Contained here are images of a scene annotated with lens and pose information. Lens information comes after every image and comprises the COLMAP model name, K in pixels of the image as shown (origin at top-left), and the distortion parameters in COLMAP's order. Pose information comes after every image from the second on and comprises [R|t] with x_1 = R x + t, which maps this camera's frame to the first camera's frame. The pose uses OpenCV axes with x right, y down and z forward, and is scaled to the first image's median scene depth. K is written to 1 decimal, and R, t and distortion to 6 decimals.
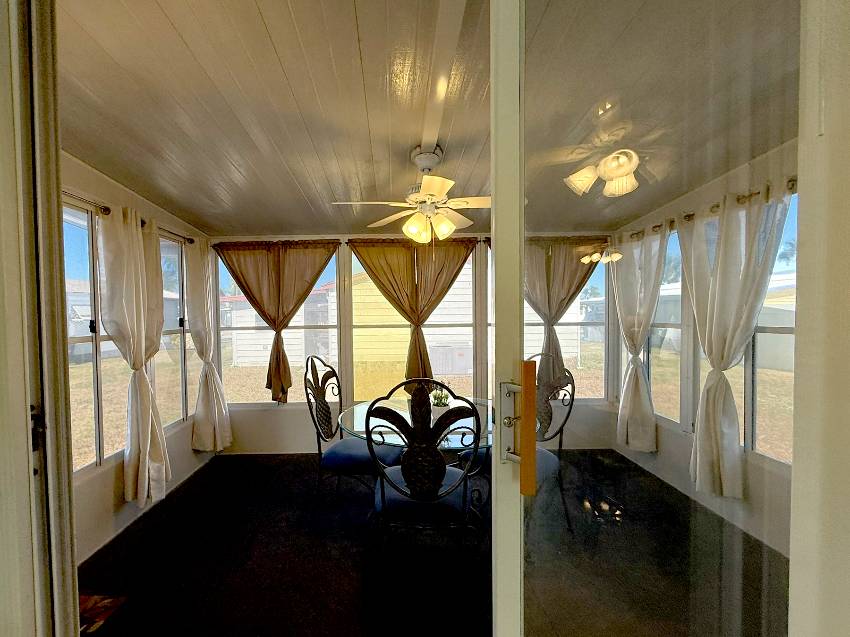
lens RADIAL K [[343.6, 0, 425.0], [0, 343.6, 318.5], [0, 0, 1]] dist [0.000563, -0.000003]
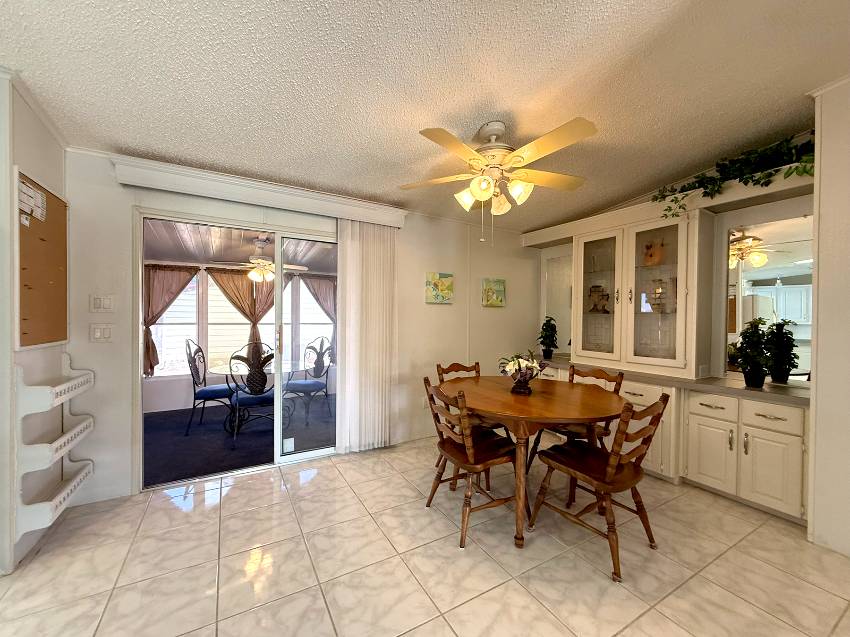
lens RADIAL K [[343.6, 0, 425.0], [0, 343.6, 318.5], [0, 0, 1]] dist [0.000563, -0.000003]
pose [[0.907694, 0.018568, 0.419221, 0.025869], [-0.019461, 0.999808, -0.002146, -0.016171], [-0.419181, -0.006211, 0.907881, -0.817653]]
